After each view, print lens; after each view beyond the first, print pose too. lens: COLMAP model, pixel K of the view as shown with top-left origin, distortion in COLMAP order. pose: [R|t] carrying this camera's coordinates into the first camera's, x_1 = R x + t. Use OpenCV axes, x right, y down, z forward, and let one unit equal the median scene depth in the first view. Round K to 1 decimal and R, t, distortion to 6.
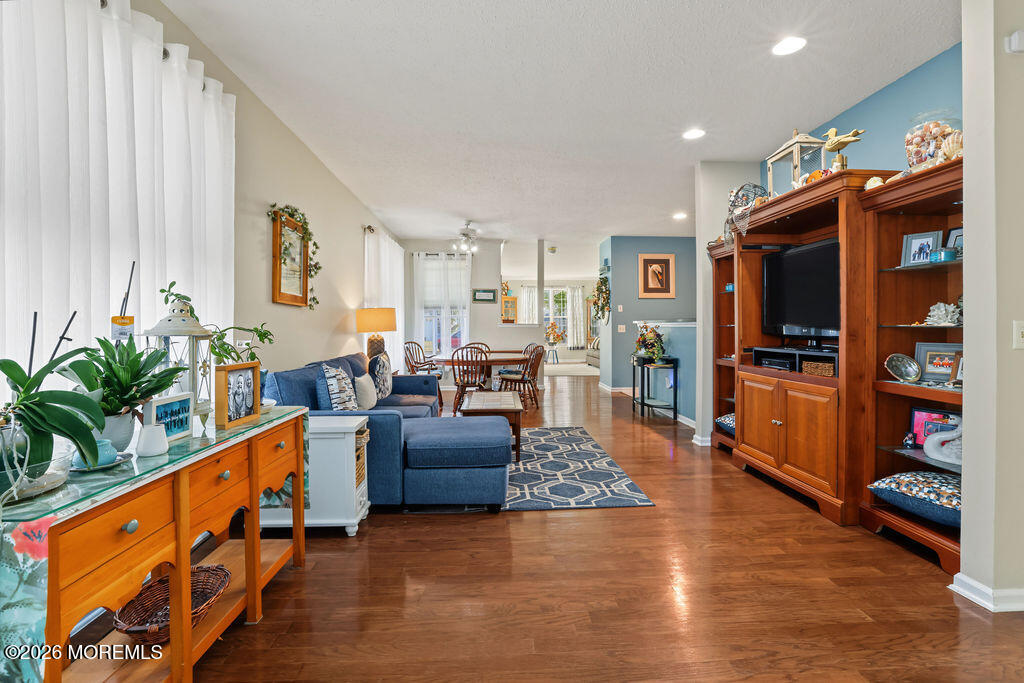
lens RADIAL K [[457.6, 0, 506.5], [0, 457.6, 329.7], [0, 0, 1]] dist [-0.040484, 0.019643]
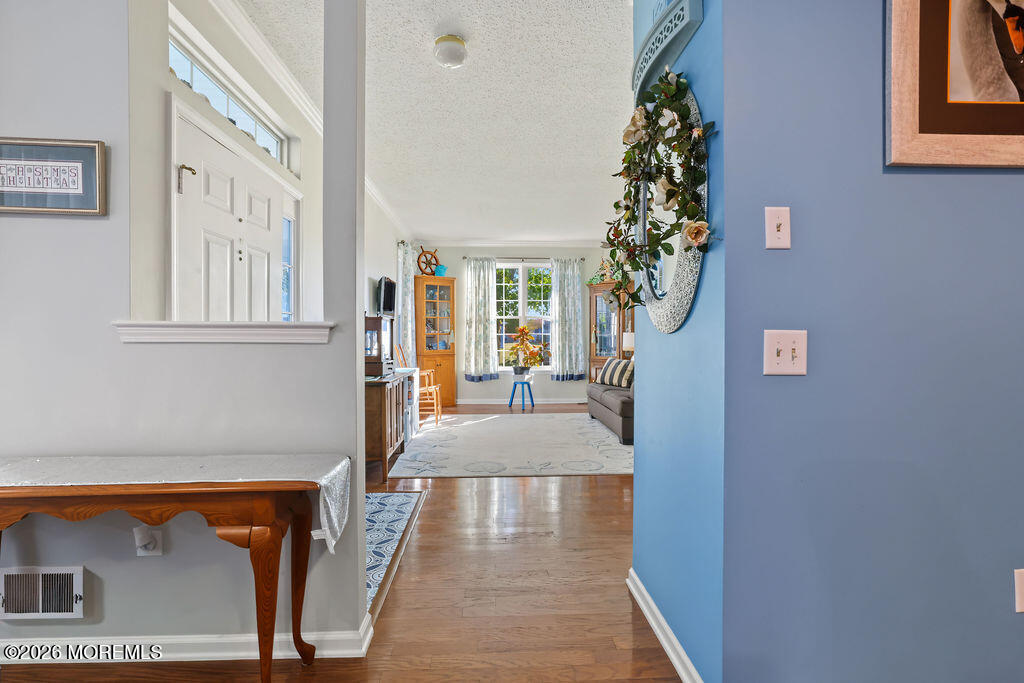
lens RADIAL K [[469.5, 0, 512.0], [0, 469.5, 341.5], [0, 0, 1]] dist [-0.016977, 0.000671]
pose [[0.999996, 0.001082, 0.002441, 0.363607], [-0.001098, 0.999977, 0.006665, -0.016299], [-0.002433, -0.006668, 0.999975, 1.961033]]
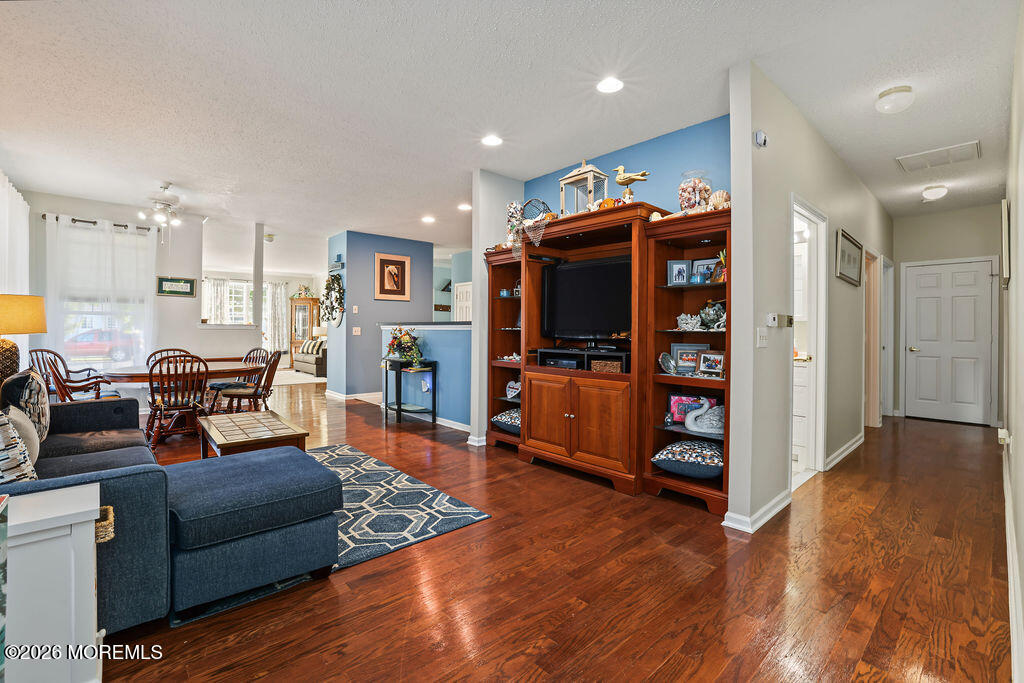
lens RADIAL K [[457.6, 0, 506.5], [0, 457.6, 329.7], [0, 0, 1]] dist [-0.040484, 0.019643]
pose [[0.778923, 0.006619, 0.627084, -0.218256], [-0.003523, 0.999975, -0.006178, -0.001229], [-0.627109, 0.002603, 0.778927, 0.198912]]
